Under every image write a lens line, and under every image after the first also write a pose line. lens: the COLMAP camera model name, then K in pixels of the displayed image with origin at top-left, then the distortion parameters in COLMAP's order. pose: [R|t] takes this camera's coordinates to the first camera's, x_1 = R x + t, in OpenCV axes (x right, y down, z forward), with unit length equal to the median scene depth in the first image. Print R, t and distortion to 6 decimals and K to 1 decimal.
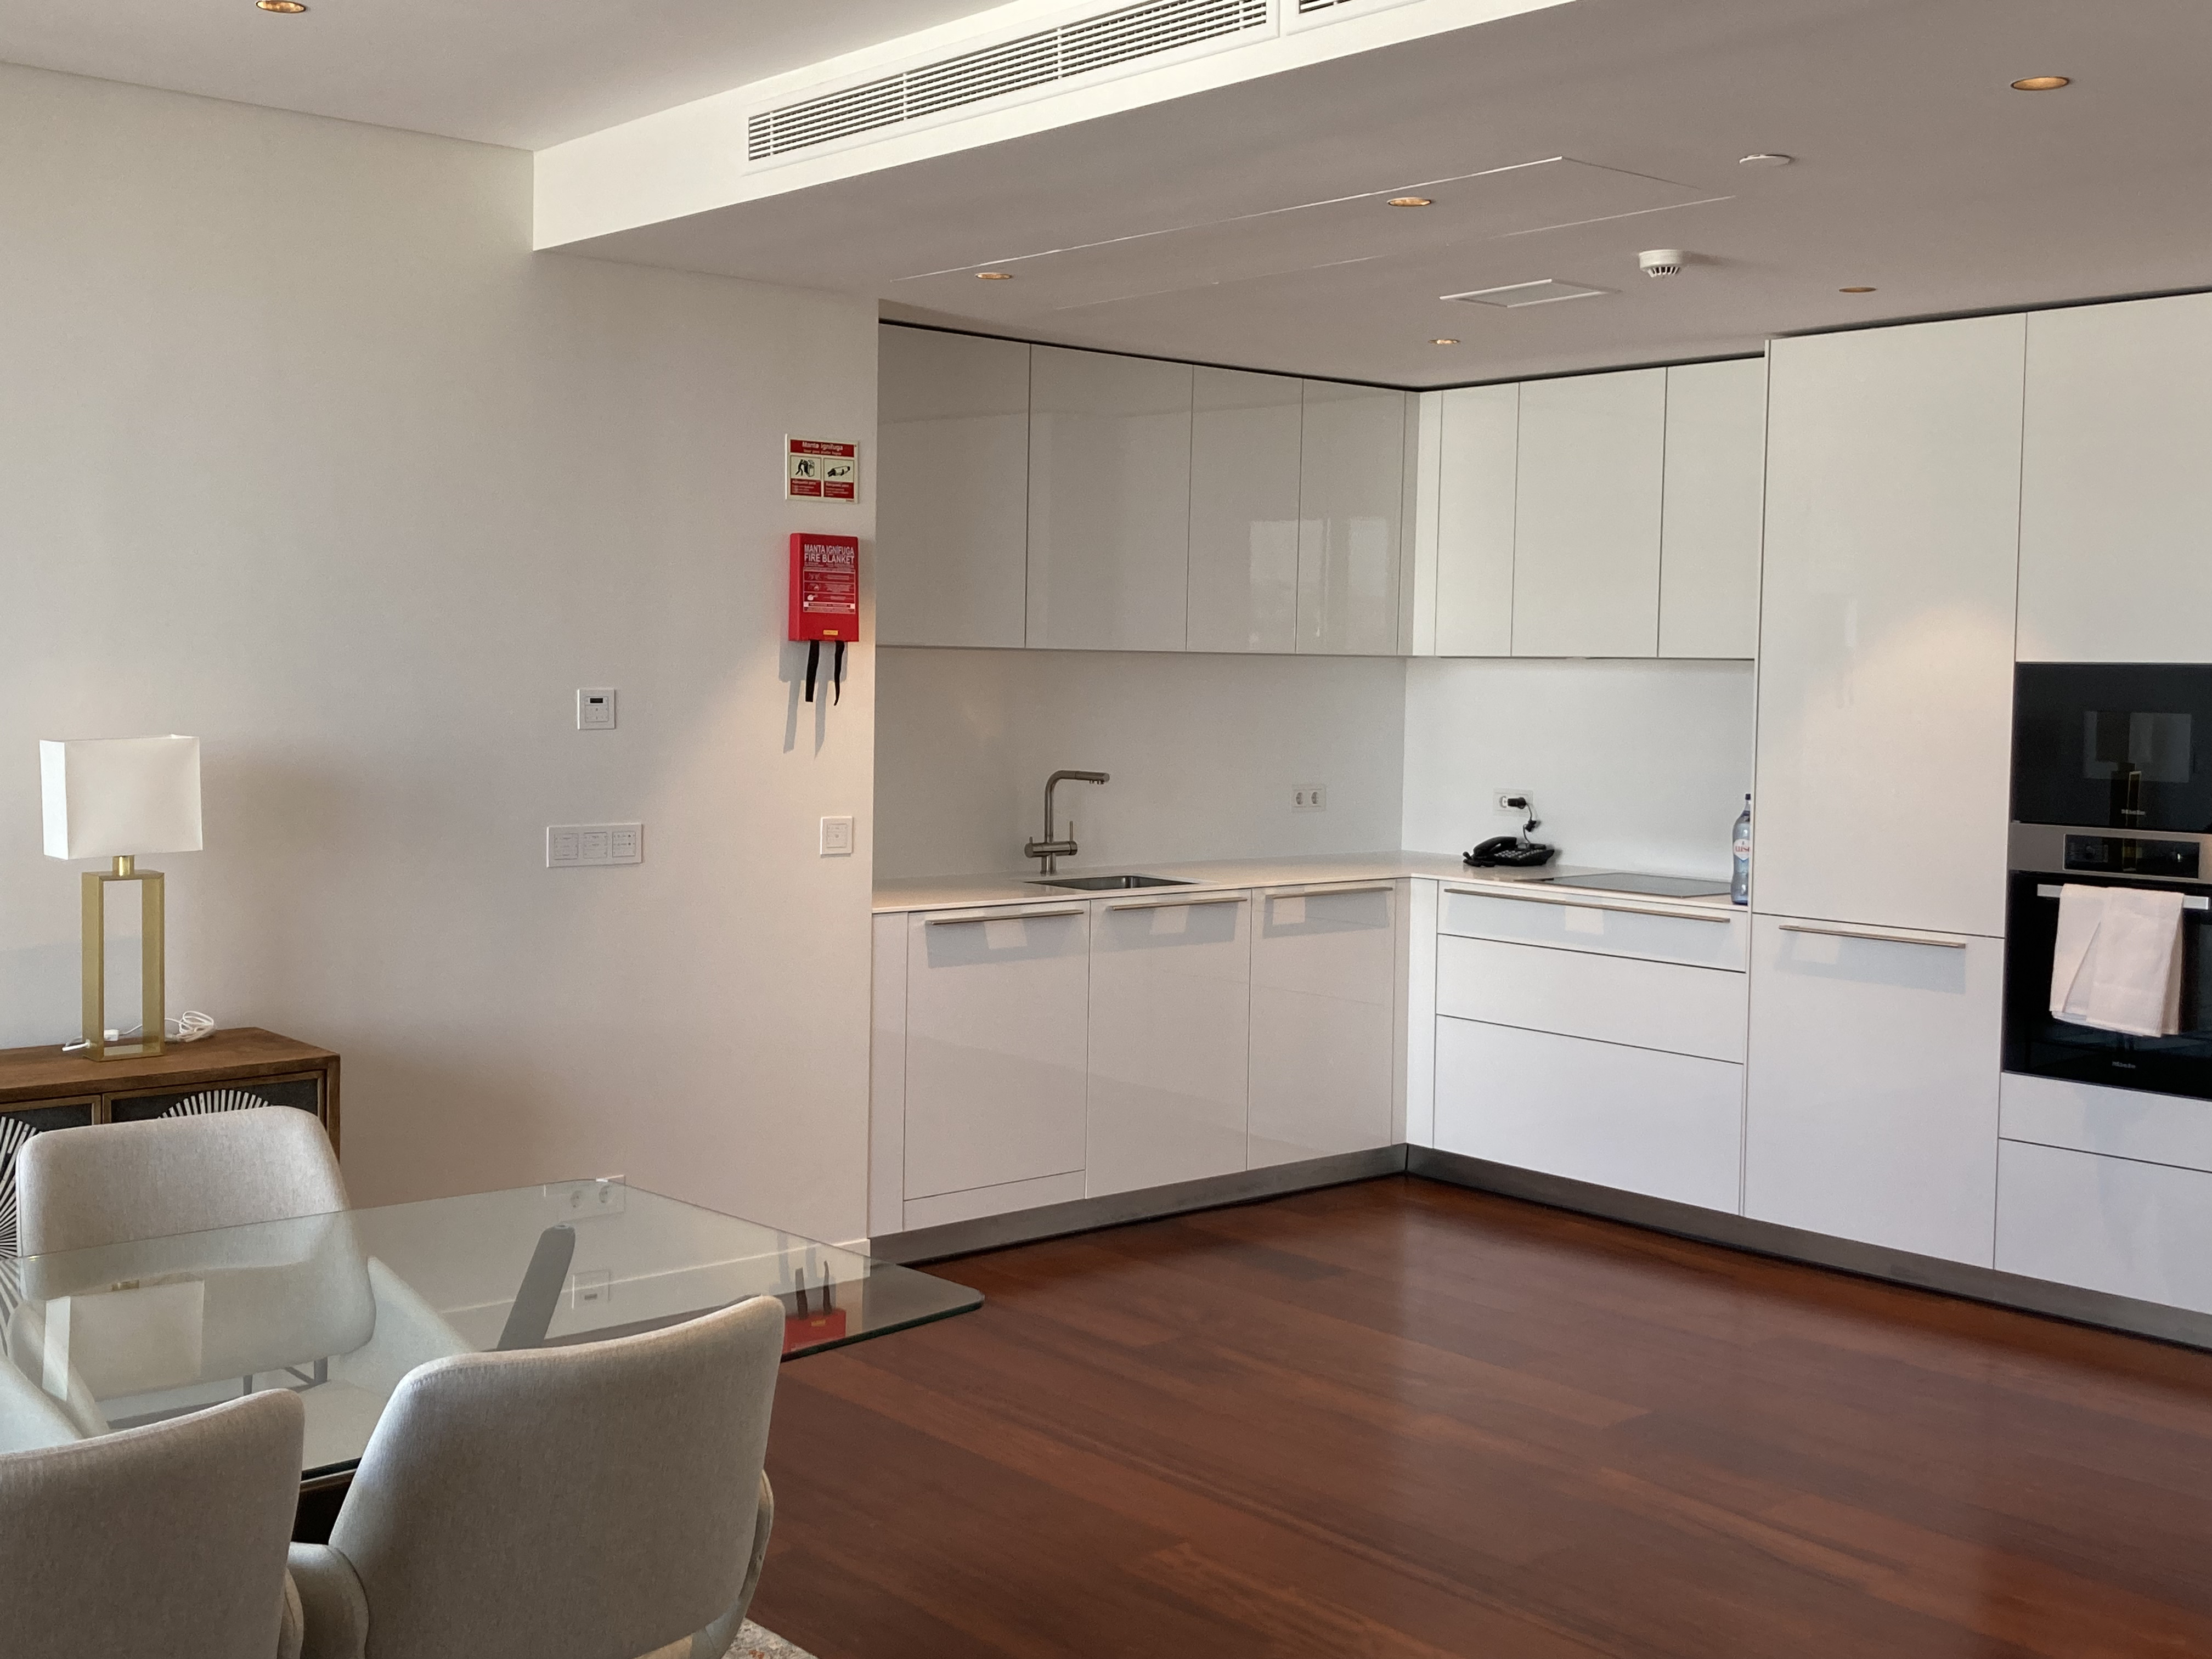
lens RADIAL K [[2463.1, 0, 1106.0], [0, 2463.1, 829.5], [0, 0, 1]] dist [-0.003451, -0.023478]
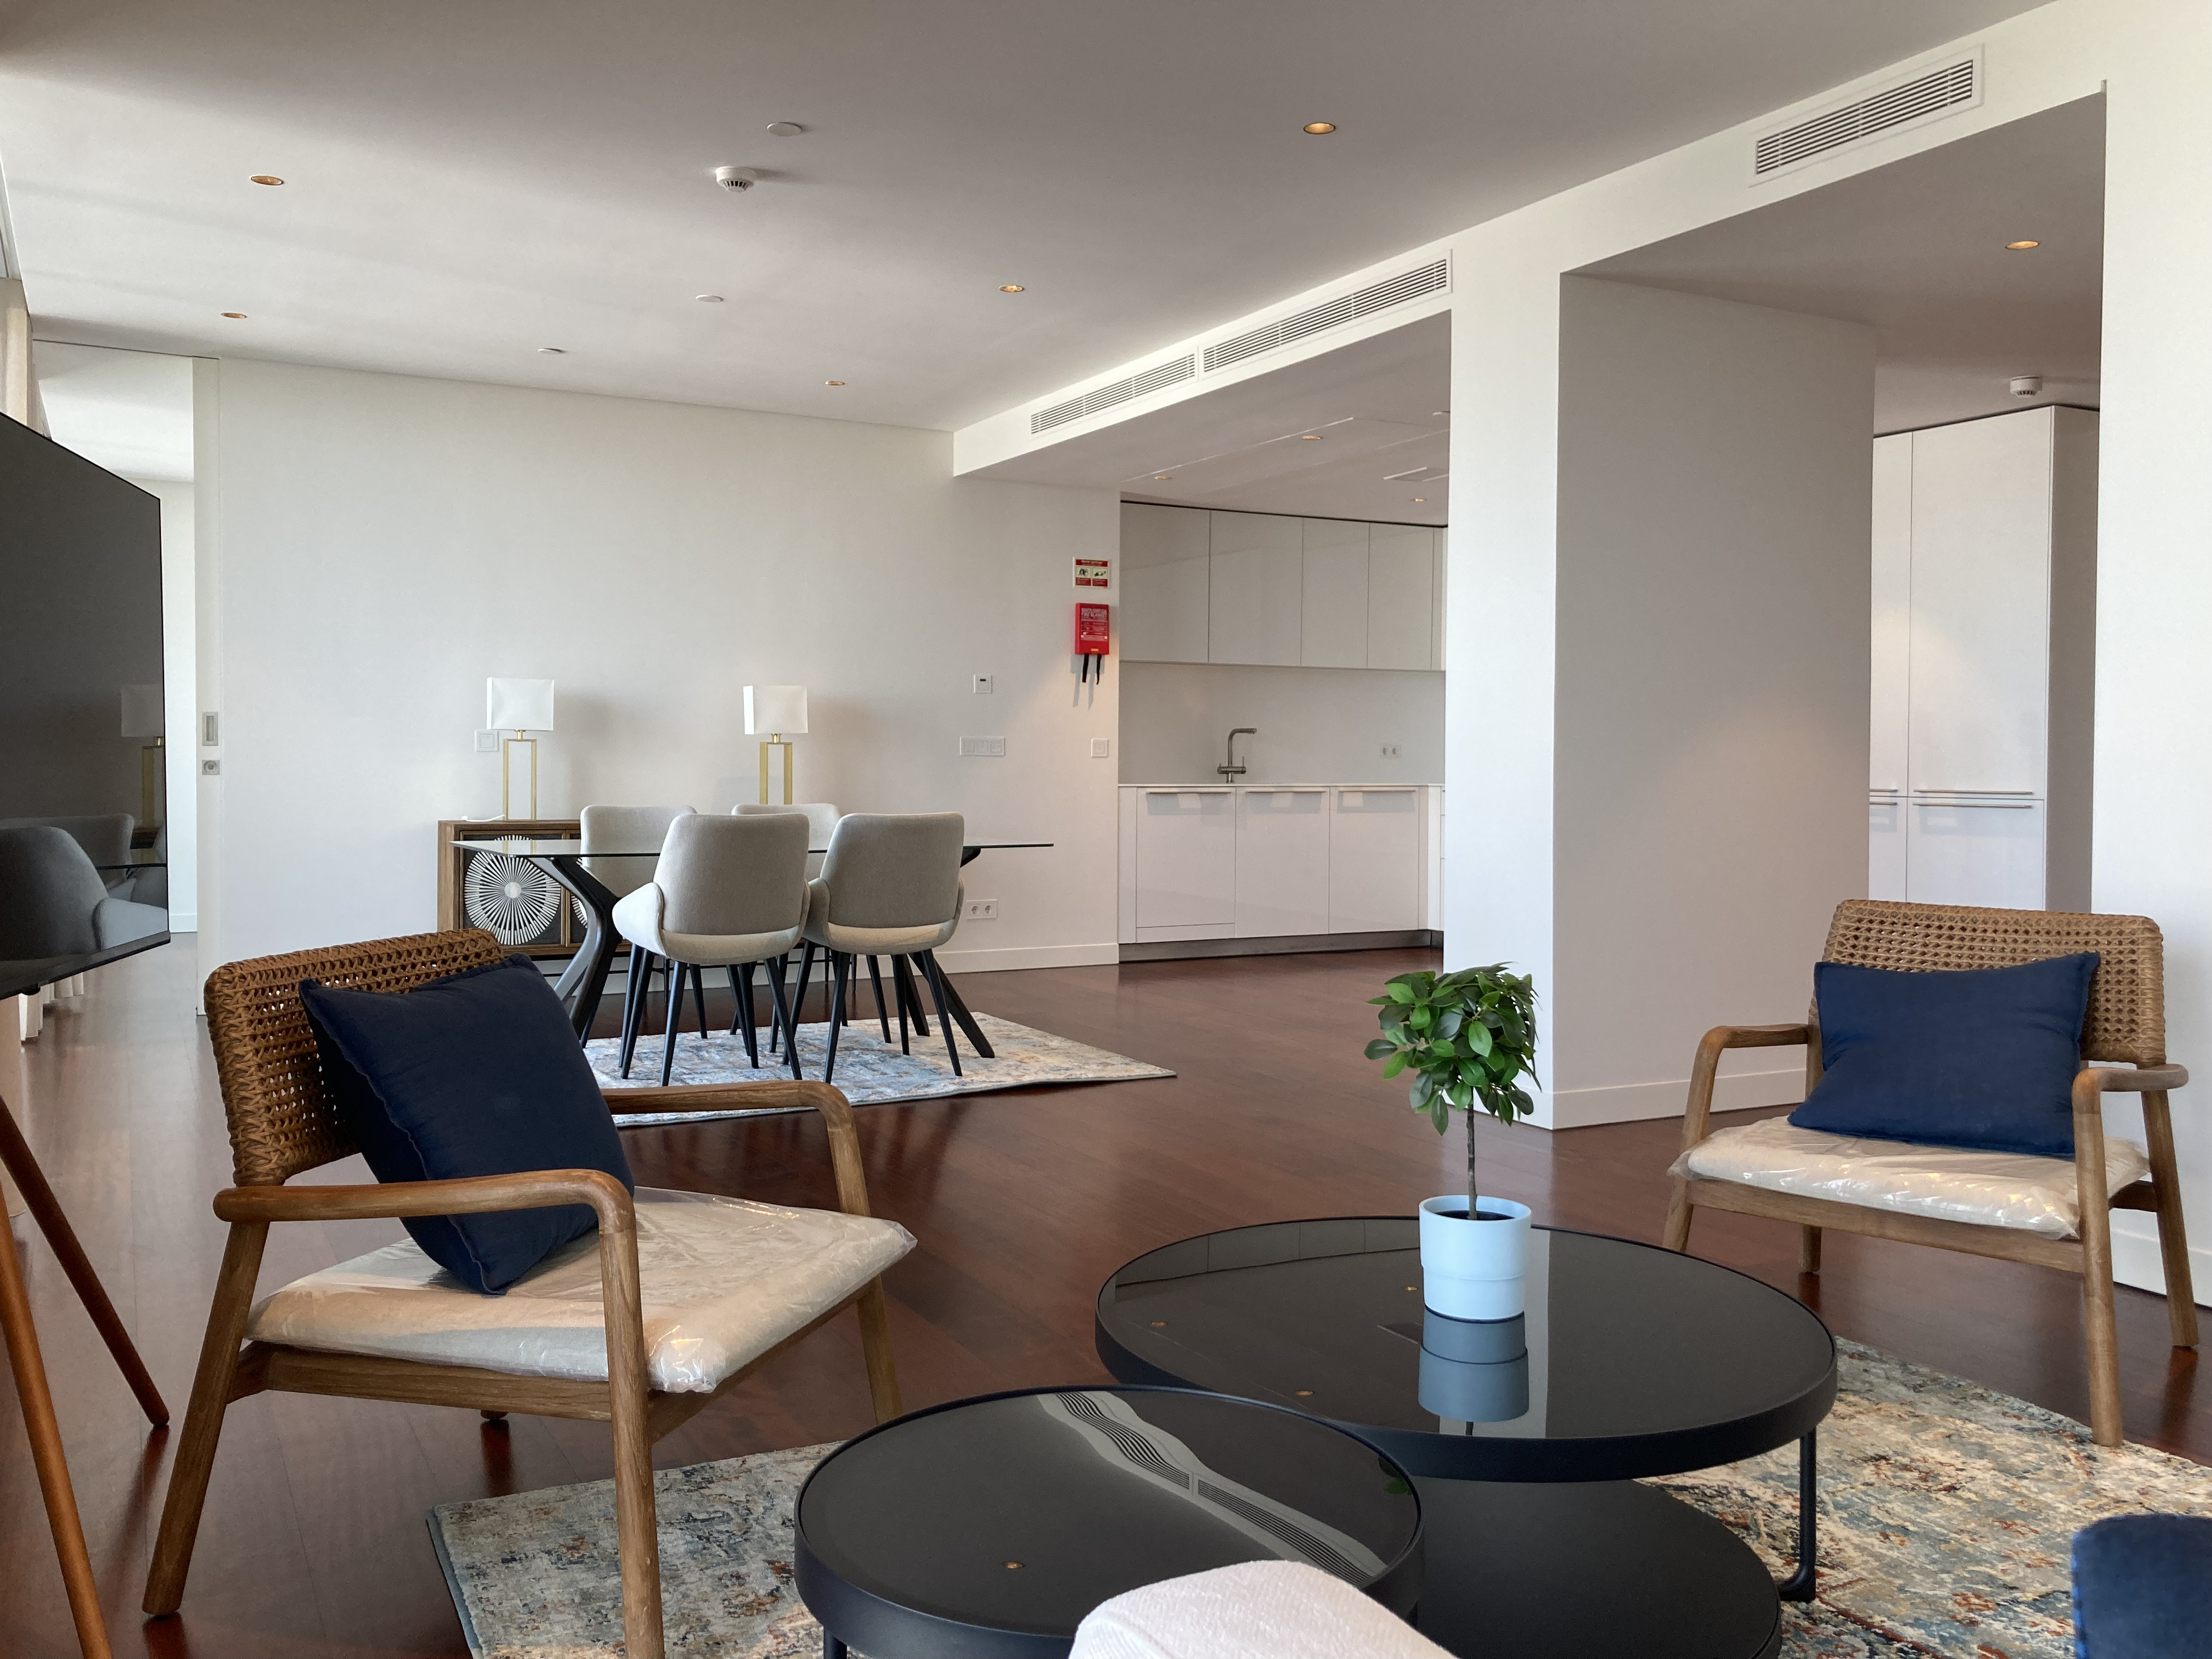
lens RADIAL K [[1808.0, 0, 1106.0], [0, 1808.0, 829.5], [0, 0, 1]] dist [0.010270, 0.004667]
pose [[0.979321, -0.007558, -0.202171, 0.205669], [0.001962, 0.999610, -0.027868, 0.114760], [0.202303, 0.026895, 0.978954, -0.498725]]
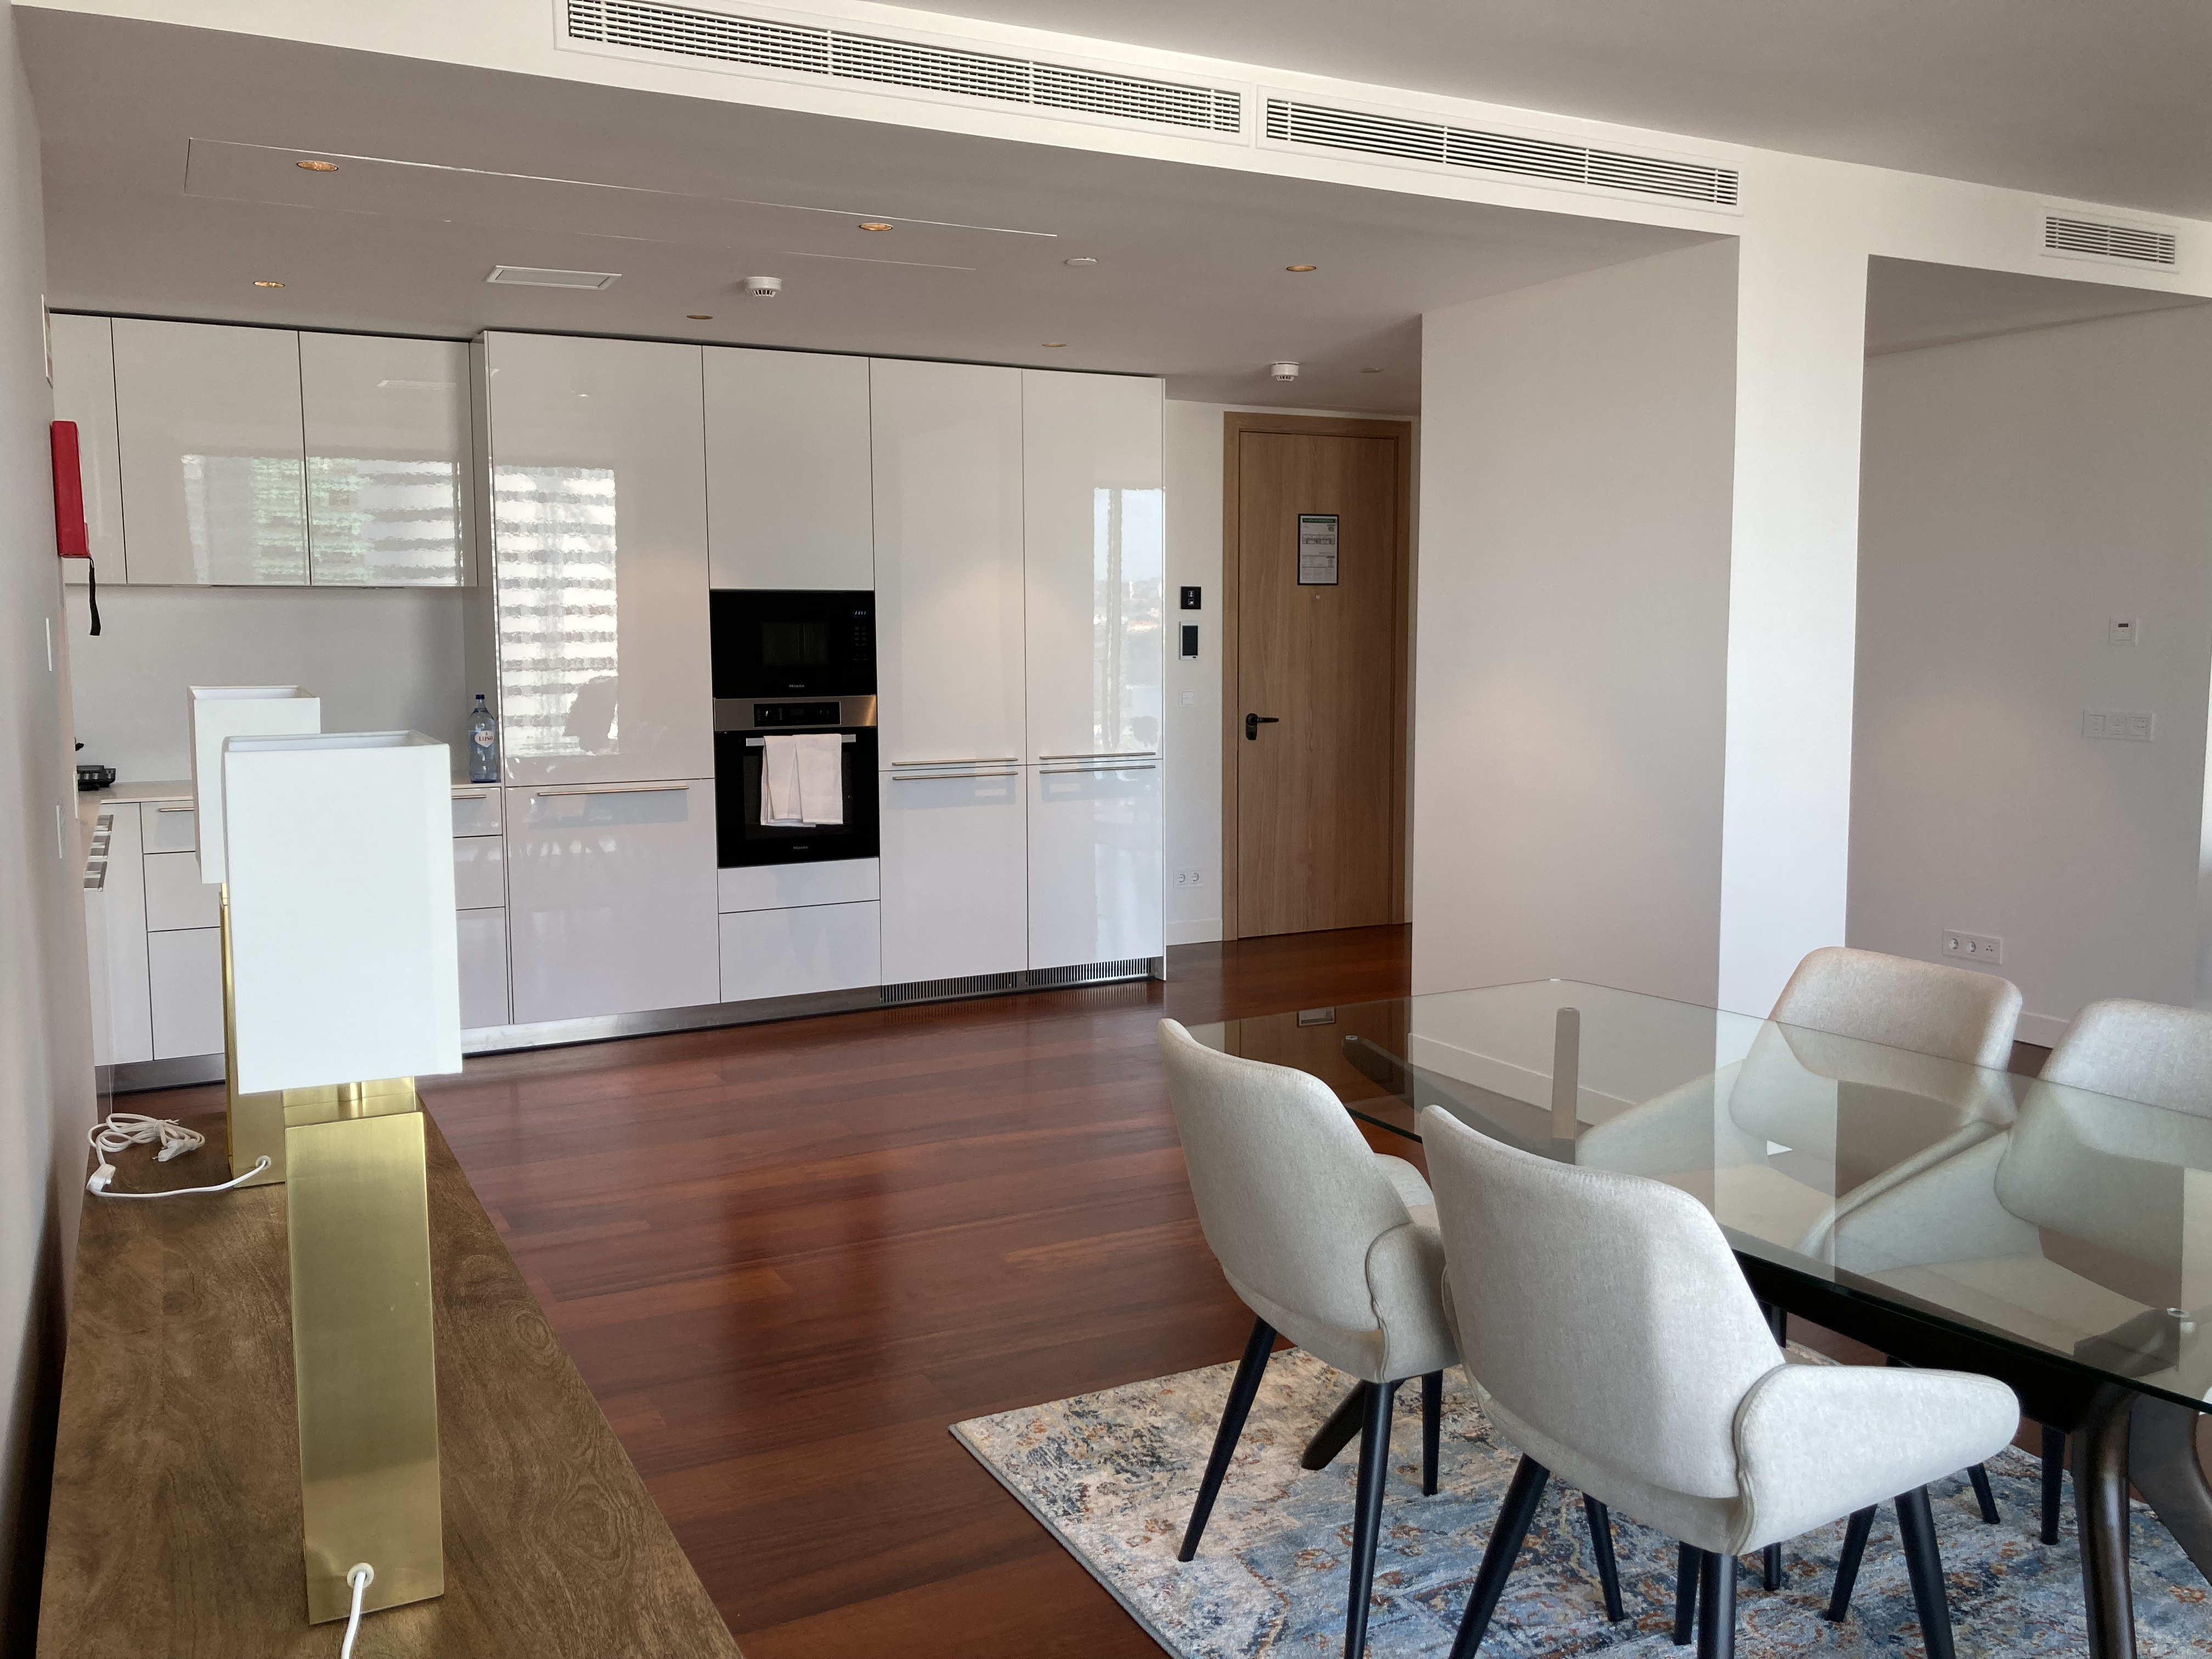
lens RADIAL K [[1808.0, 0, 1106.0], [0, 1808.0, 829.5], [0, 0, 1]] dist [0.010270, 0.004667]
pose [[0.214440, -0.130677, 0.967956, -0.654707], [0.069496, 0.990539, 0.118330, -0.038295], [-0.974262, 0.041894, 0.221493, 0.552250]]
